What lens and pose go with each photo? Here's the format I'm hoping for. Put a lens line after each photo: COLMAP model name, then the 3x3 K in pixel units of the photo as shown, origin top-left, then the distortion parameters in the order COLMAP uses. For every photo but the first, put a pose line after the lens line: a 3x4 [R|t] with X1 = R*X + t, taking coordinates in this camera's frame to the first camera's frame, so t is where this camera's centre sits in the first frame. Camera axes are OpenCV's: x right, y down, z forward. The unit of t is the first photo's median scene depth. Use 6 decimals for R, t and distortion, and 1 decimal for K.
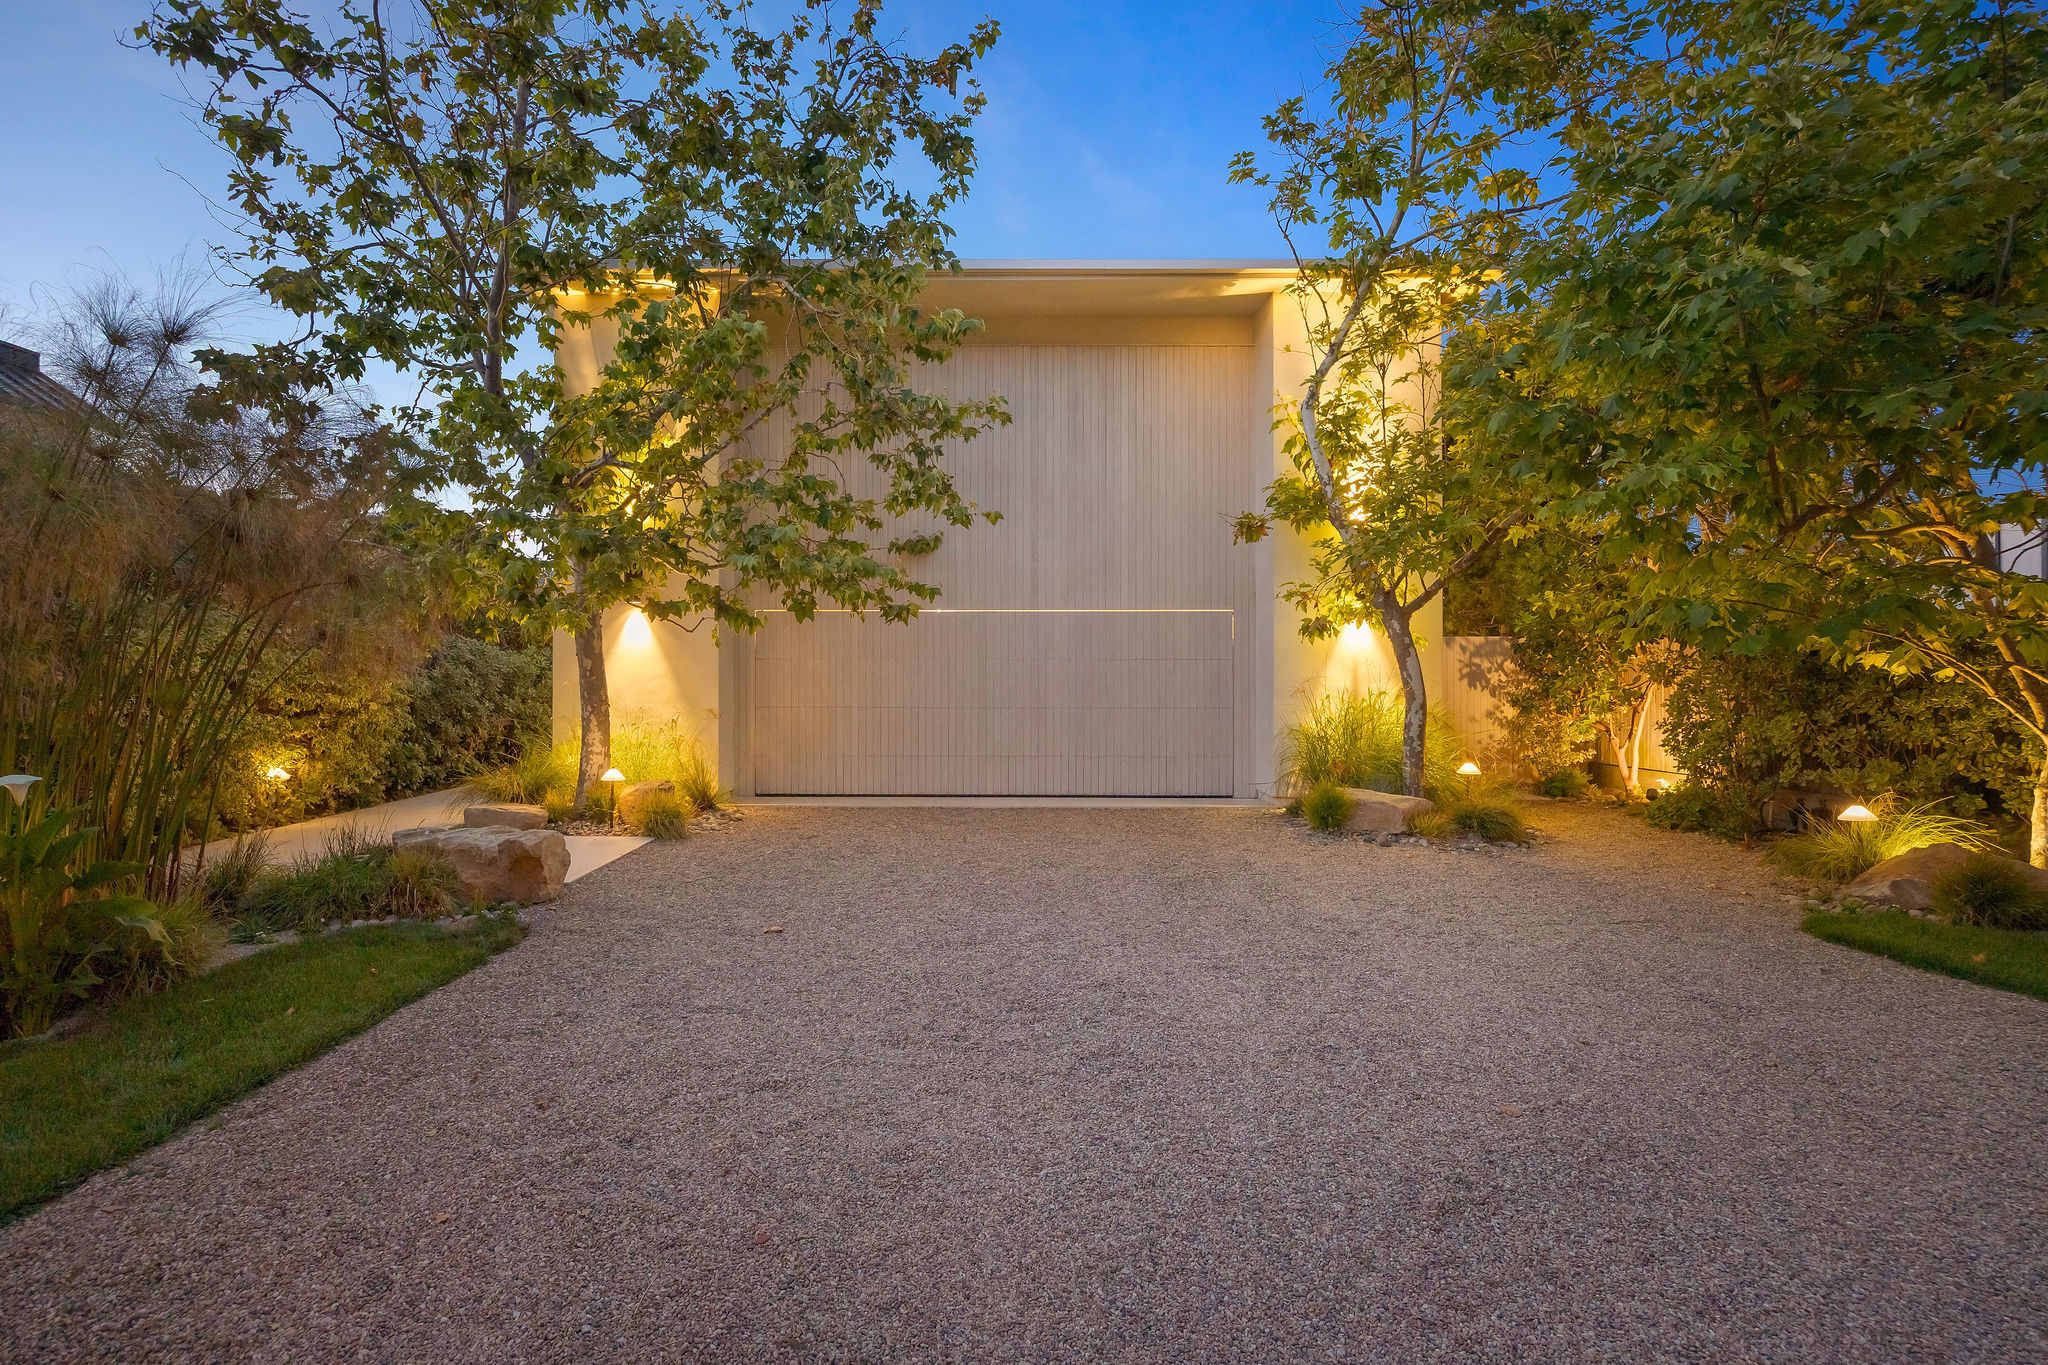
lens RADIAL K [[936.9, 0, 1012.5], [0, 936.9, 670.0], [0, 0, 1]] dist [-0.014903, 0.000035]
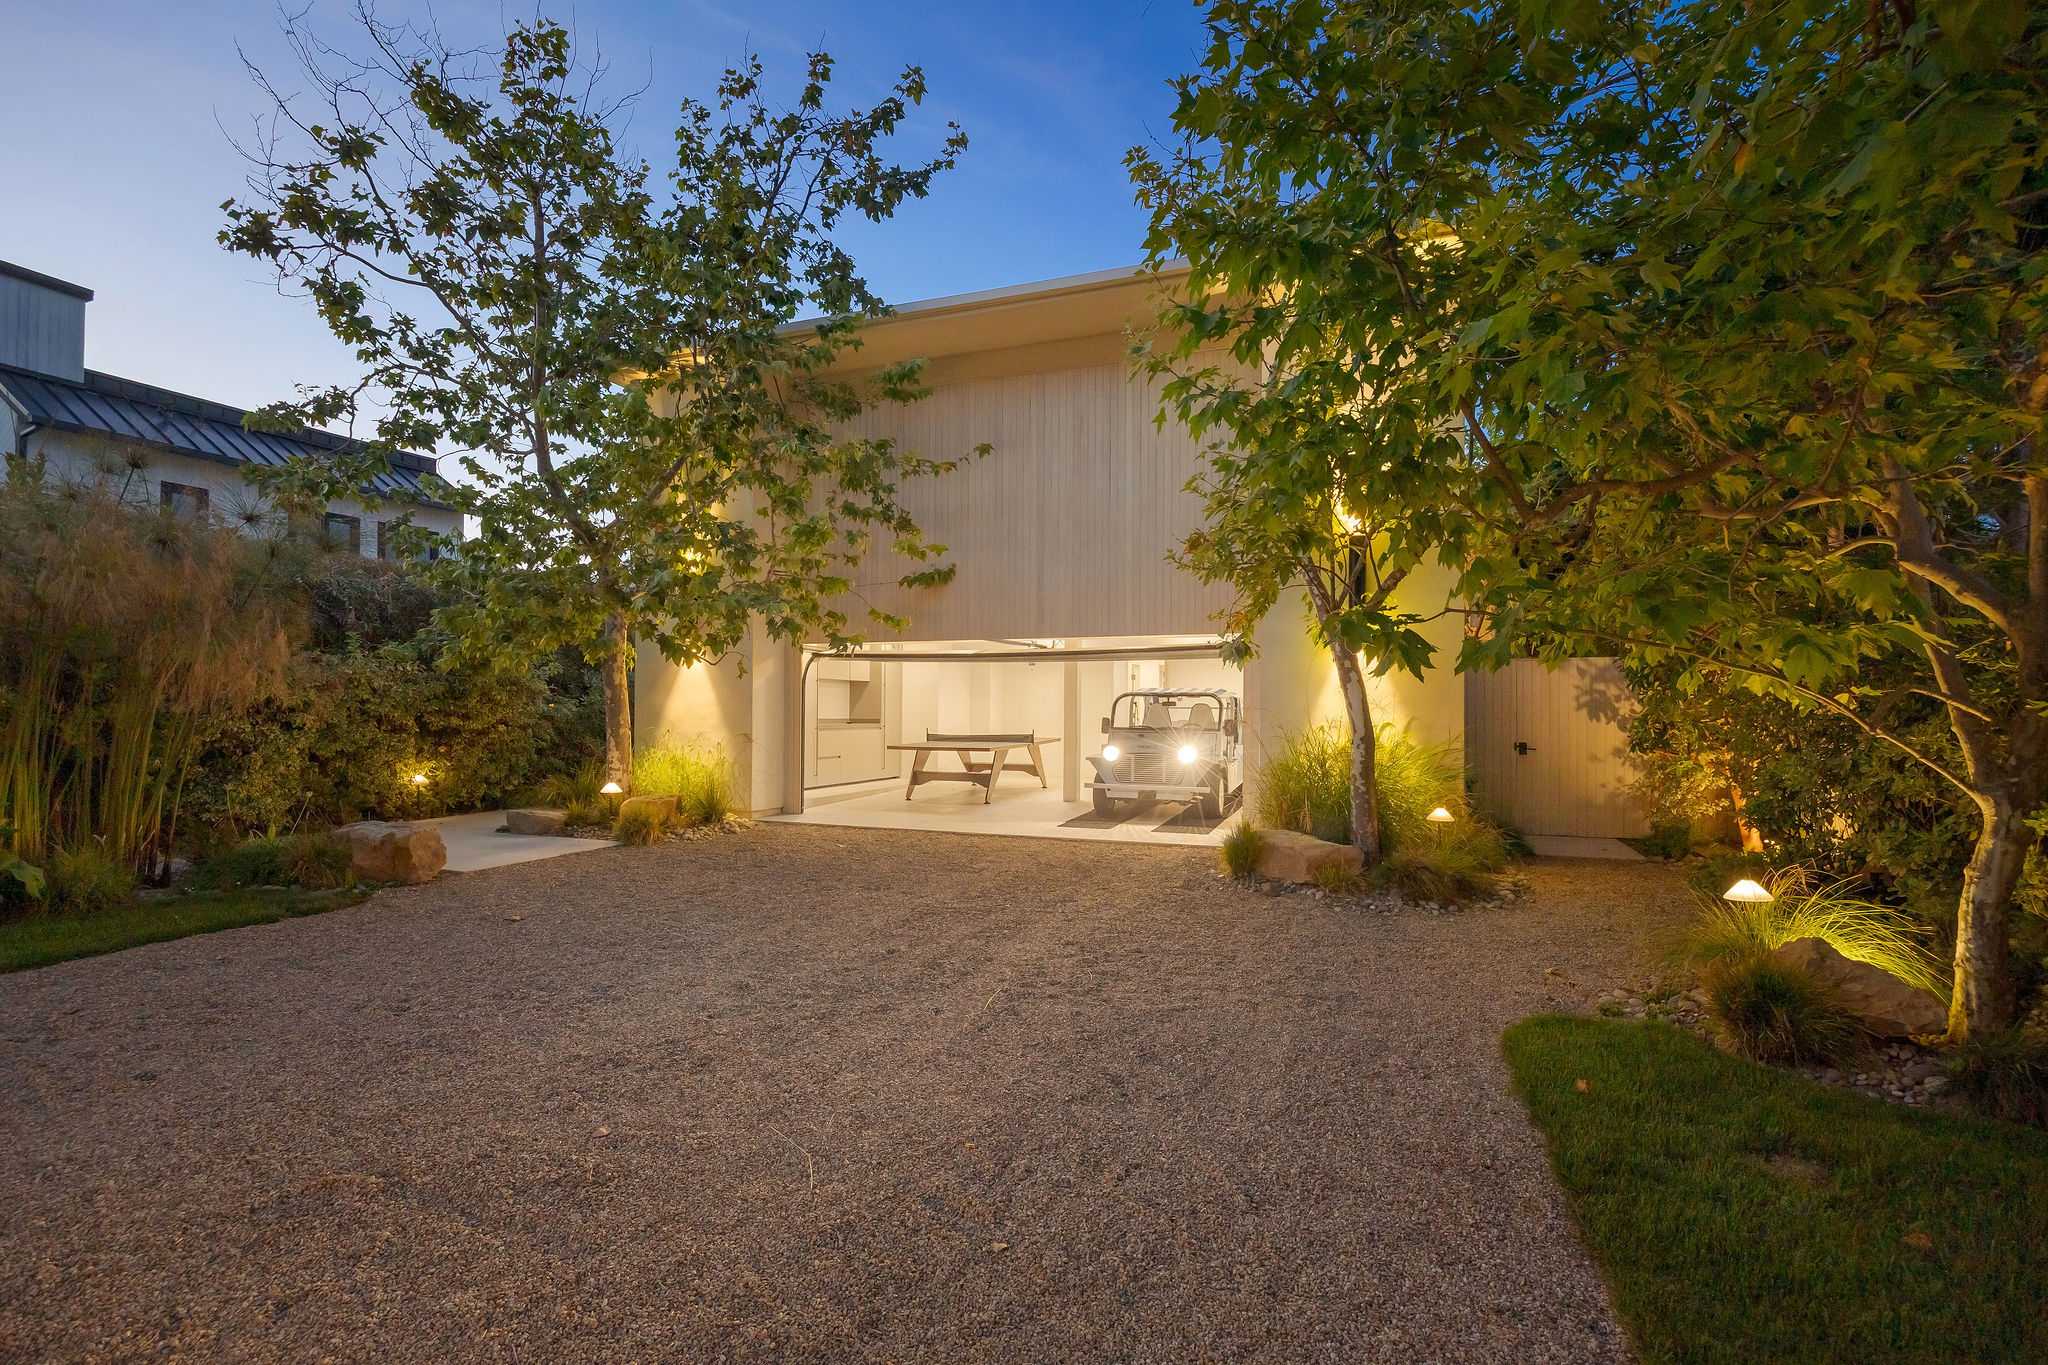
lens RADIAL K [[936.9, 0, 1003.9], [0, 936.9, 696.4], [0, 0, 1]] dist [-0.014903, 0.000035]
pose [[0.937666, -0.001594, -0.347533, 0.415414], [0.000559, 0.999995, -0.003080, 0.001170], [0.347536, 0.002694, 0.937663, 0.067518]]
